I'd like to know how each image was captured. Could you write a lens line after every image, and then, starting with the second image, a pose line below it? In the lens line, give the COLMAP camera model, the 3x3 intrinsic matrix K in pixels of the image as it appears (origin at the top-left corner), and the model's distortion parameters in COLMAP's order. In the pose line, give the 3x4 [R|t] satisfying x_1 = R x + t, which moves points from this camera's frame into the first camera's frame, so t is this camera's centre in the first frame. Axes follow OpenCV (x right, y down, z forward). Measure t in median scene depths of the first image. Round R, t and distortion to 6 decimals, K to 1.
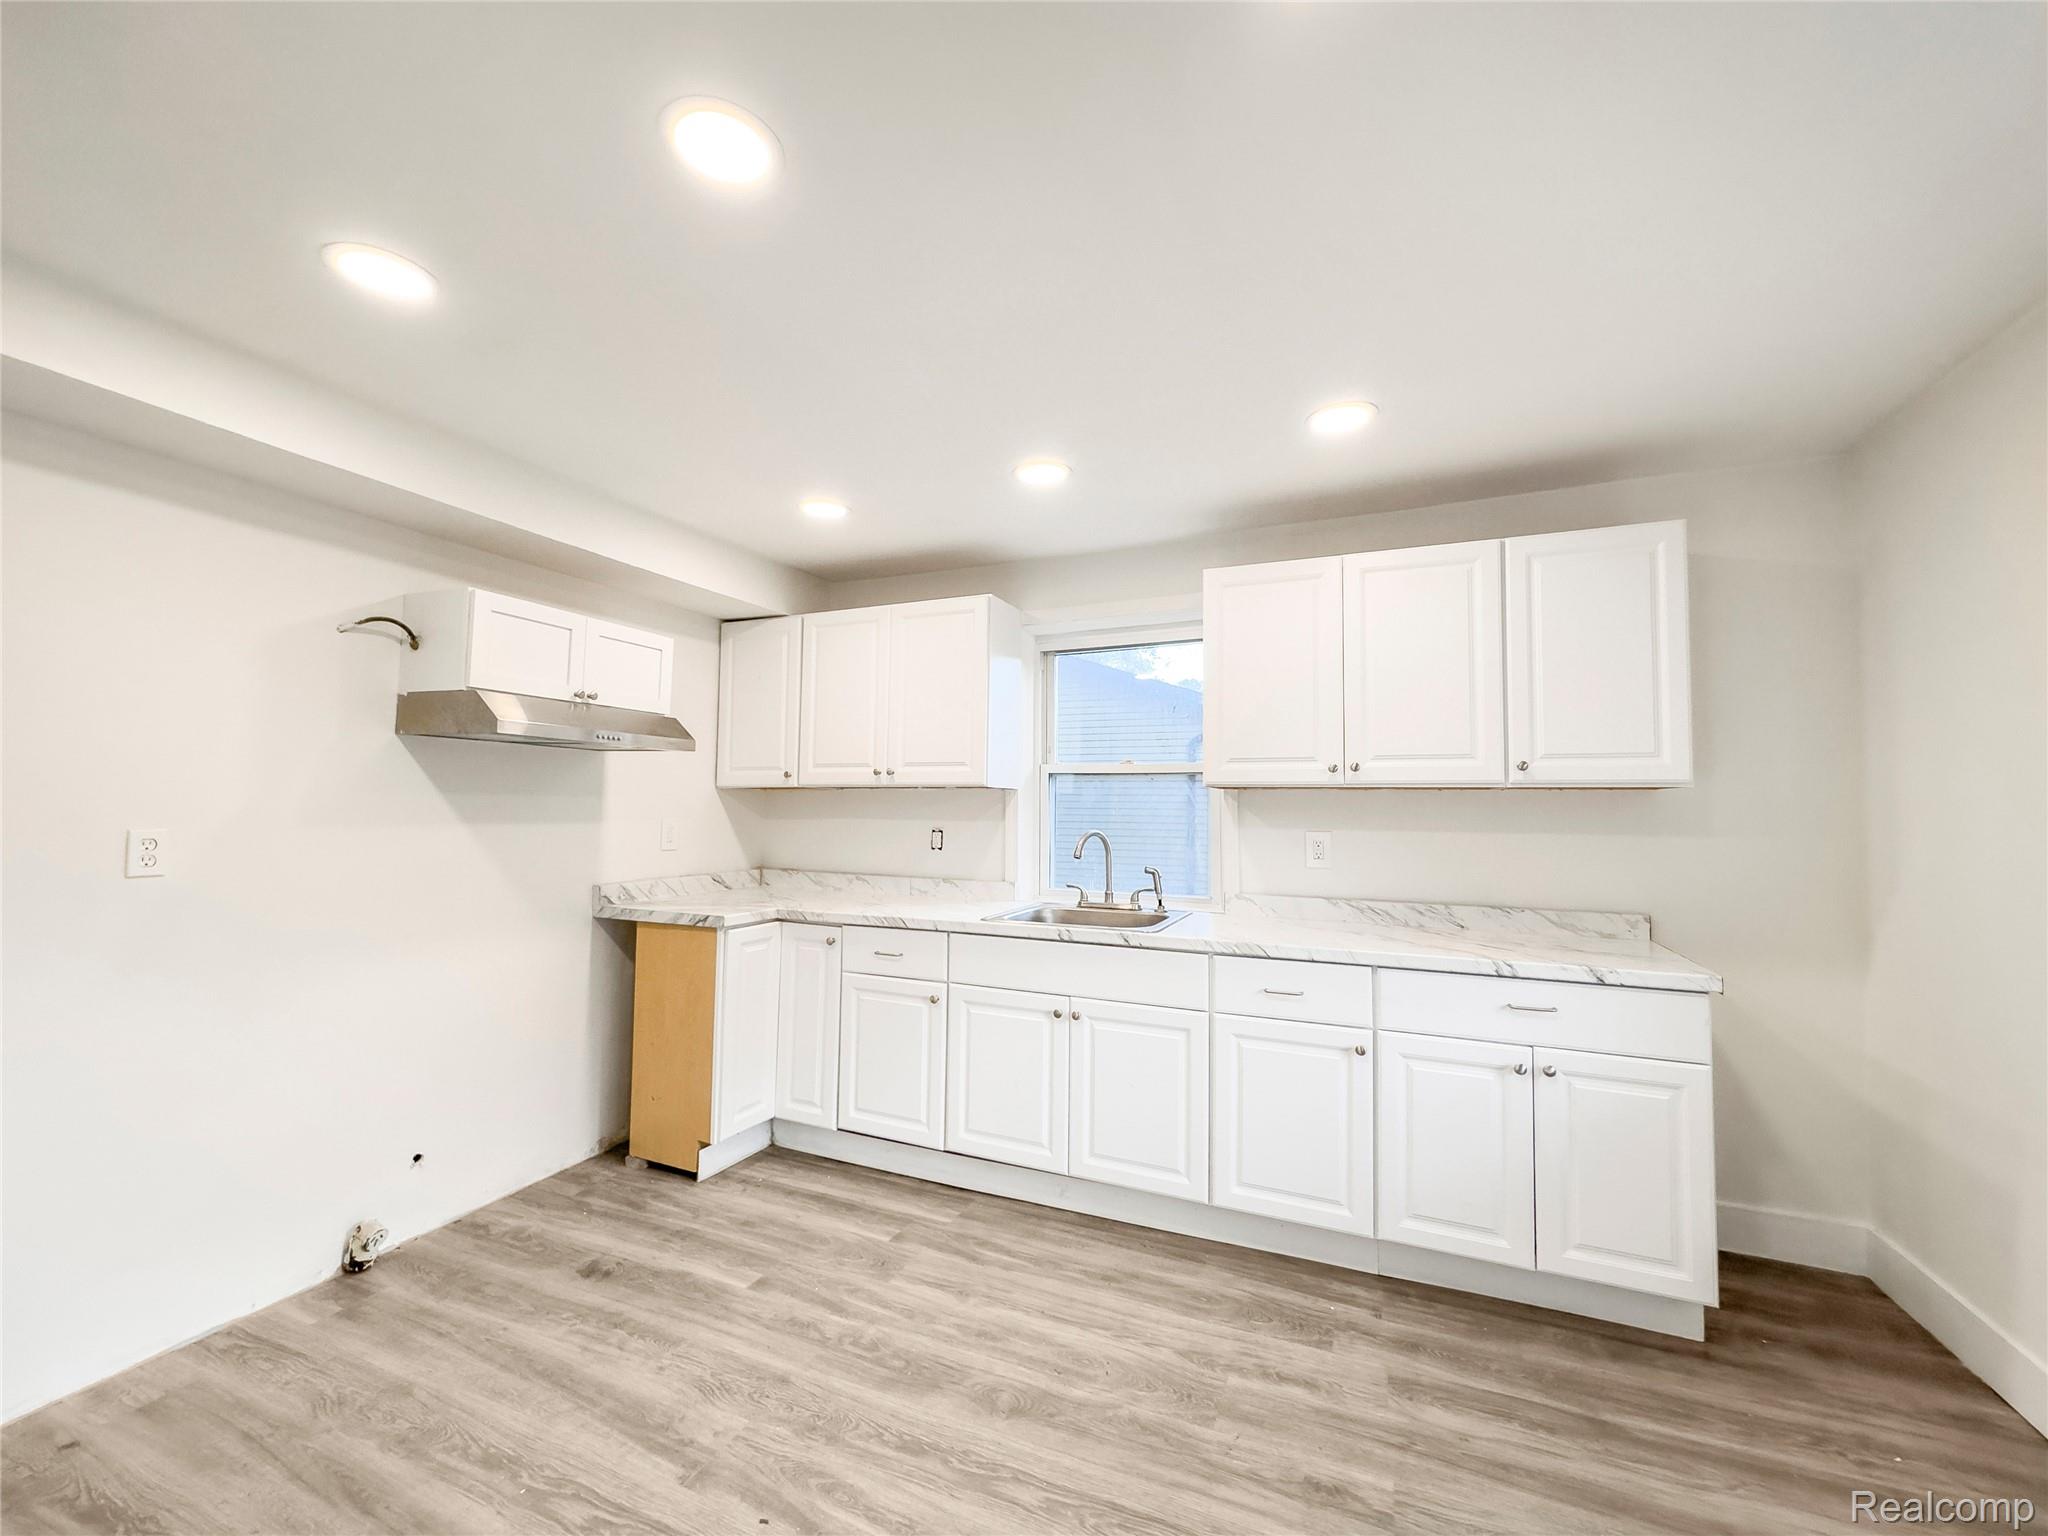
lens RADIAL K [[837.6, 0, 1055.1], [0, 837.6, 772.0], [0, 0, 1]] dist [-0.002499, 0.000086]
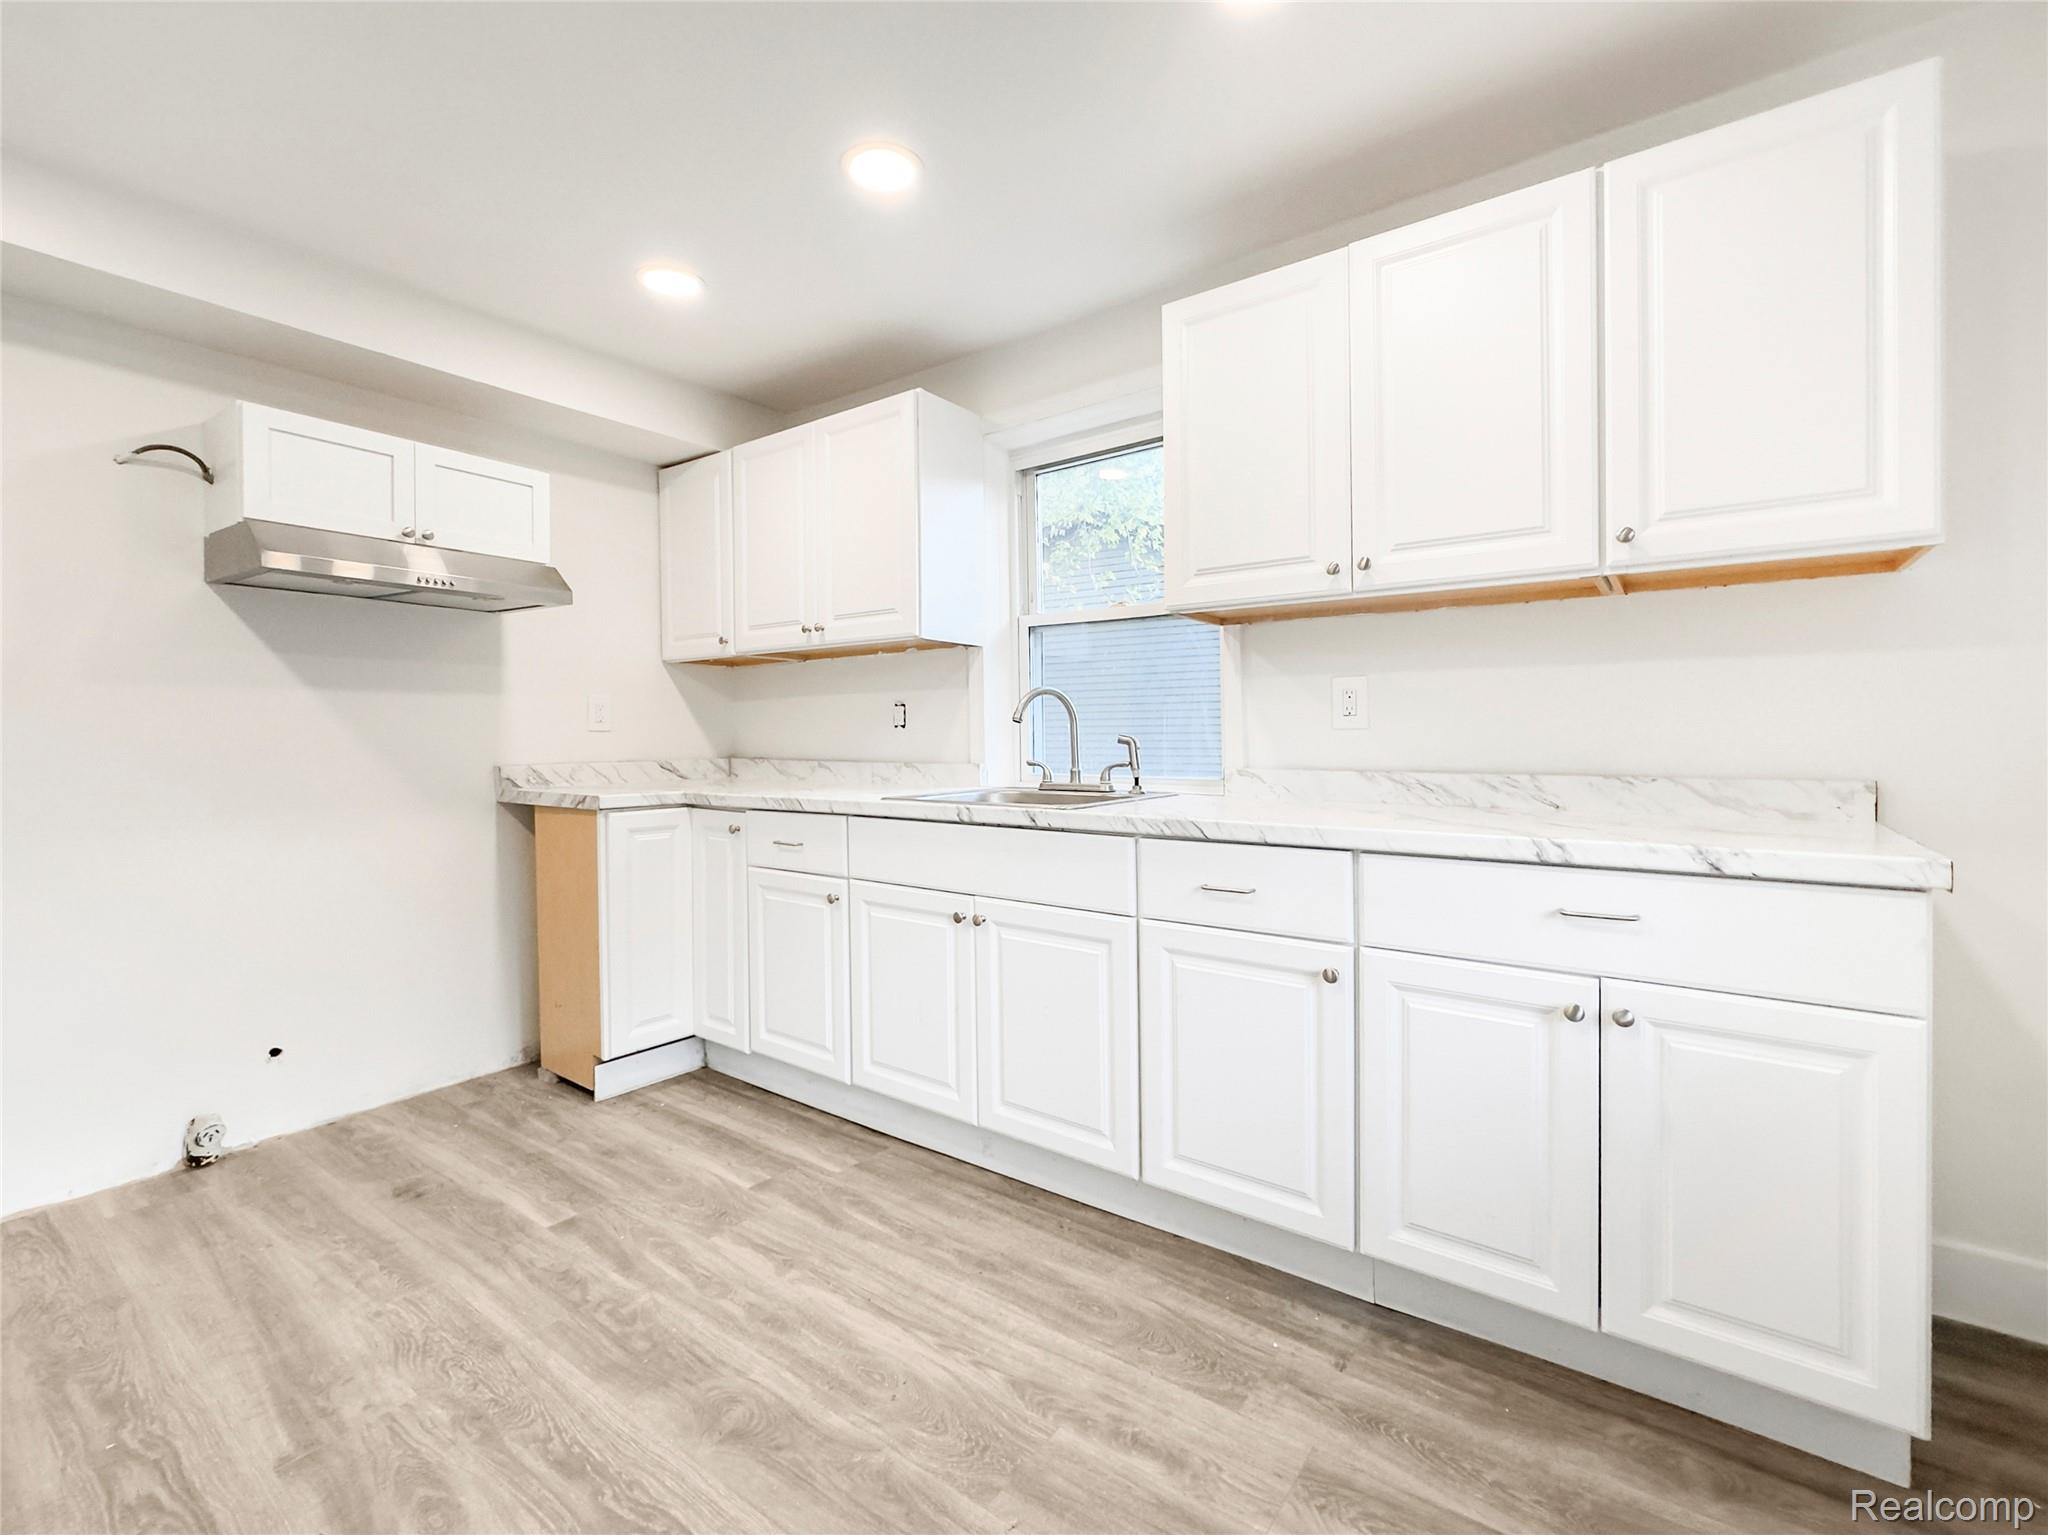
lens RADIAL K [[905.8, 0, 1065.0], [0, 905.8, 754.4], [0, 0, 1]] dist [-0.002489, 0.000429]
pose [[0.974312, -0.014757, -0.224720, 0.318369], [0.028200, 0.997991, 0.056731, 0.109102], [0.223431, -0.061610, 0.972771, 0.261605]]
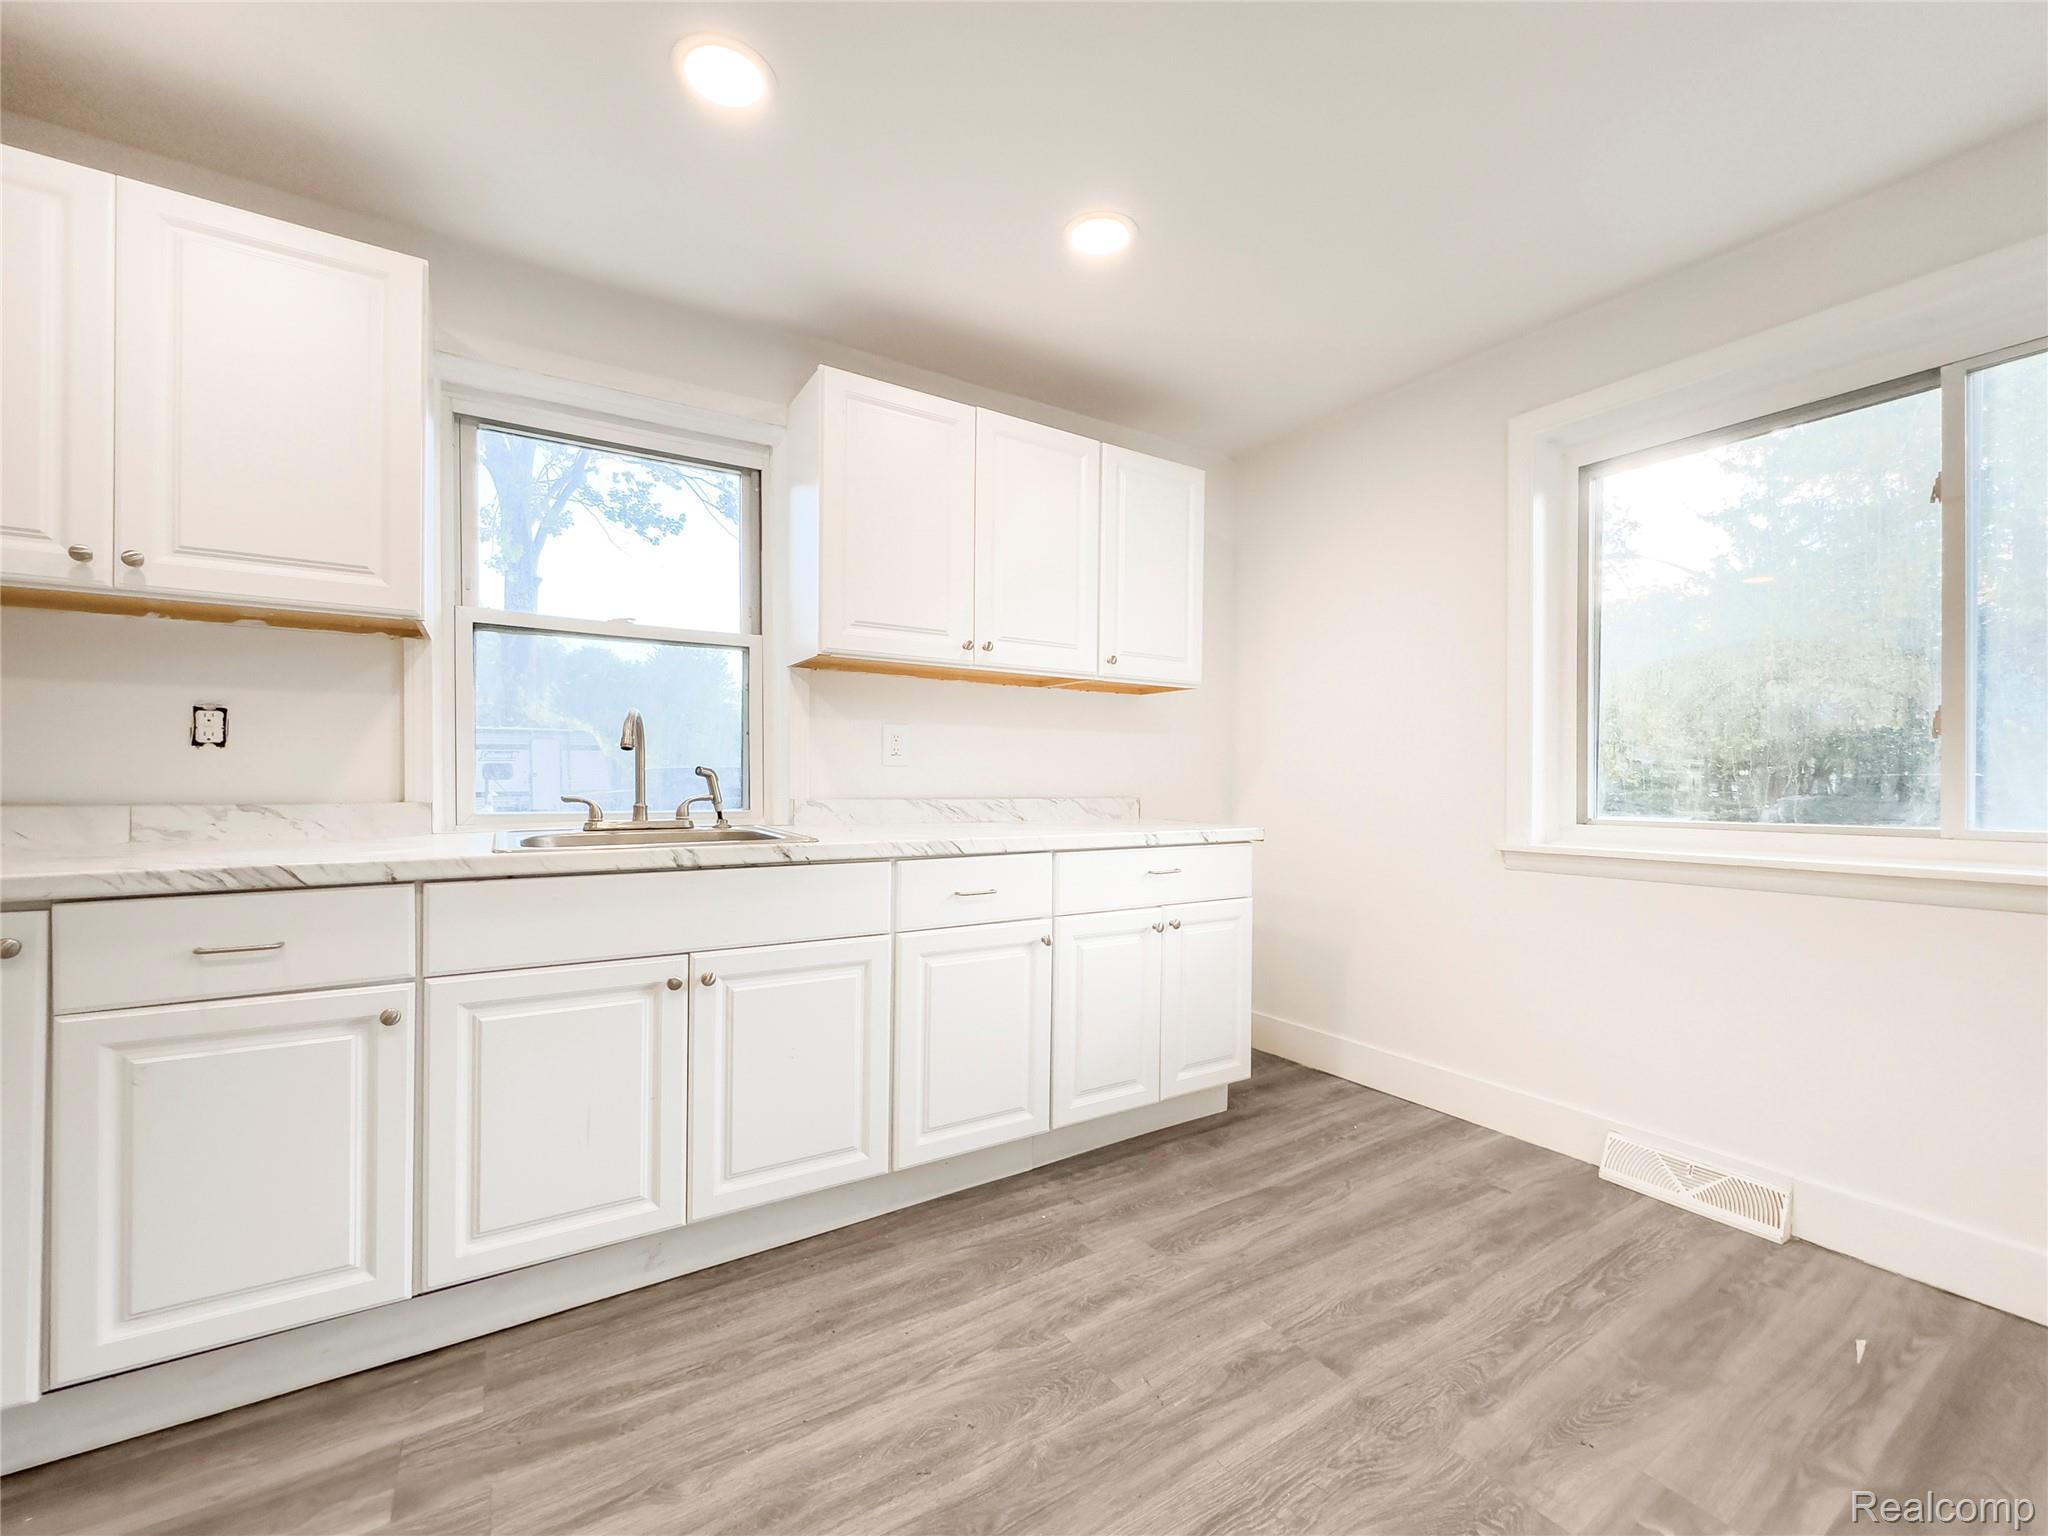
lens RADIAL K [[822.8, 0, 1047.5], [0, 822.8, 785.6], [0, 0, 1]] dist [-0.001872, -0.000002]
pose [[0.567512, -0.018726, 0.823152, -0.387069], [-0.034614, 0.998315, 0.046575, 0.113477], [-0.822637, -0.054925, 0.565907, 0.478546]]
